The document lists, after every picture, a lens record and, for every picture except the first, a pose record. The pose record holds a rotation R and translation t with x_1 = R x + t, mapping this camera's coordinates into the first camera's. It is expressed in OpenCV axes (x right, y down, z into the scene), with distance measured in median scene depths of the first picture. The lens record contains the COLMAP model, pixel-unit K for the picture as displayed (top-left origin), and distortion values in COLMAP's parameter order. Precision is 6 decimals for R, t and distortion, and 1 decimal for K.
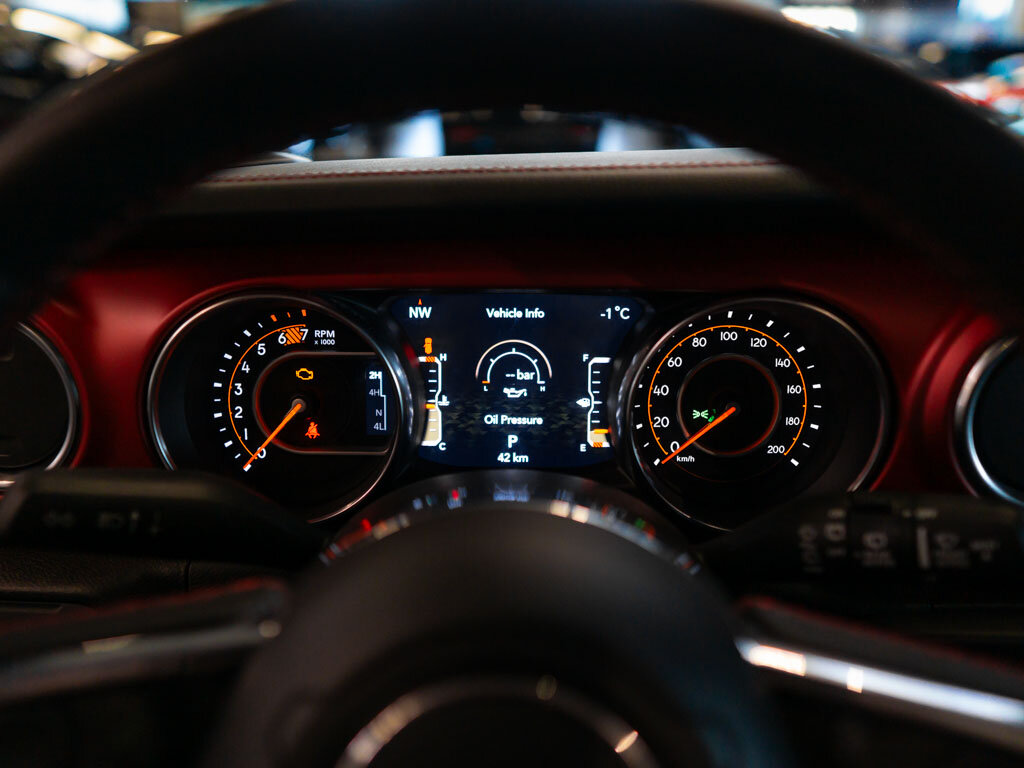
lens RADIAL K [[828.9, 0, 508.0], [0, 828.9, 393.5], [0, 0, 1]] dist [0.006335, 0.007739]
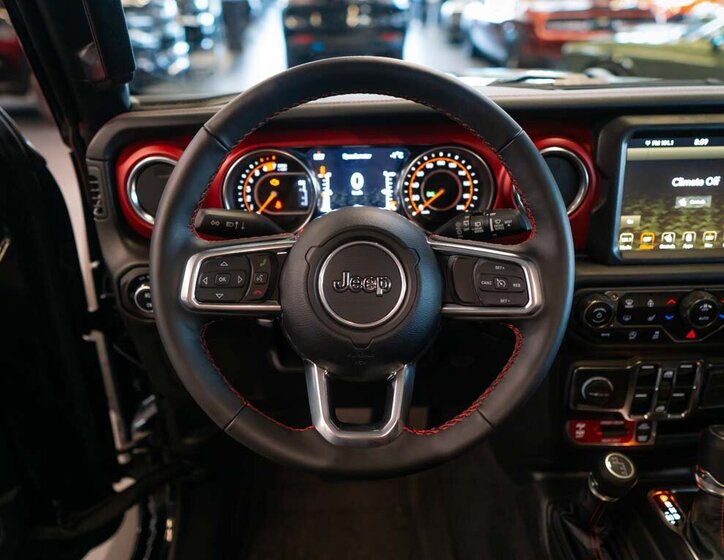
lens RADIAL K [[613.8, 0, 363.0], [0, 613.8, 281.2], [0, 0, 1]] dist [0.006668, 0.001286]
pose [[0.998895, -0.031637, 0.034762, -0.051004], [0.028837, 0.996512, 0.078309, 0.139215], [-0.037118, -0.077220, 0.996323, -0.904341]]
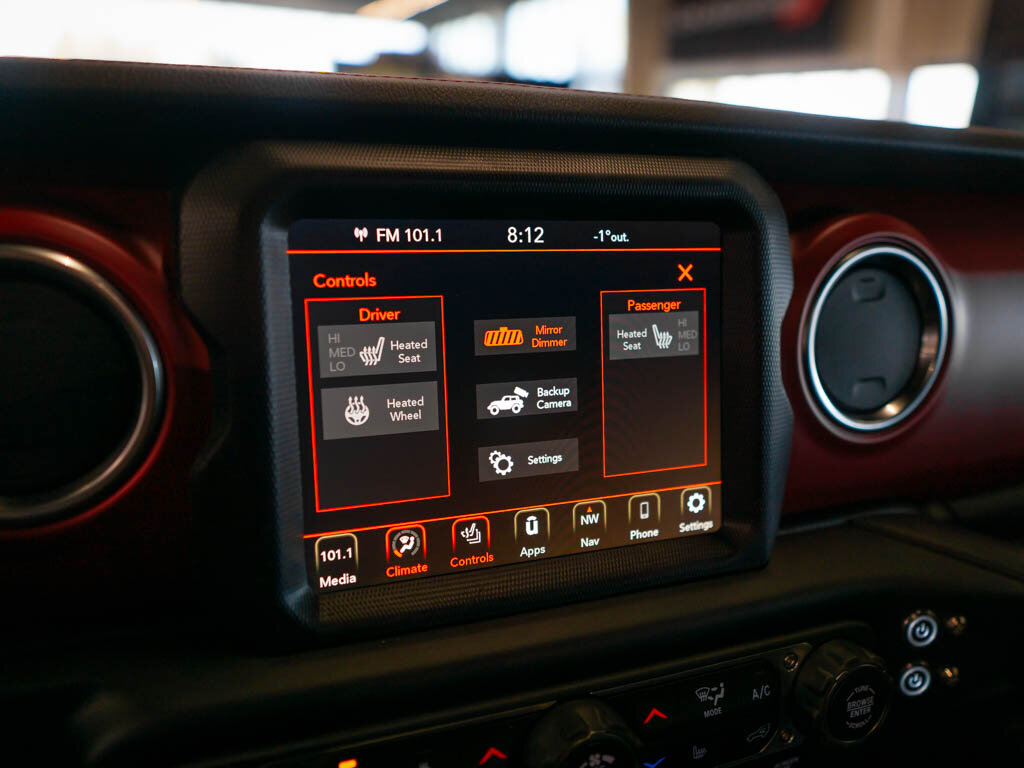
lens RADIAL K [[828.9, 0, 507.7], [0, 828.9, 388.9], [0, 0, 1]] dist [0.006335, 0.007739]
pose [[0.929192, -0.072577, 0.362401, 0.664752], [0.100623, 0.993168, -0.059097, 0.096102], [-0.355636, 0.091379, 0.930147, 0.117662]]
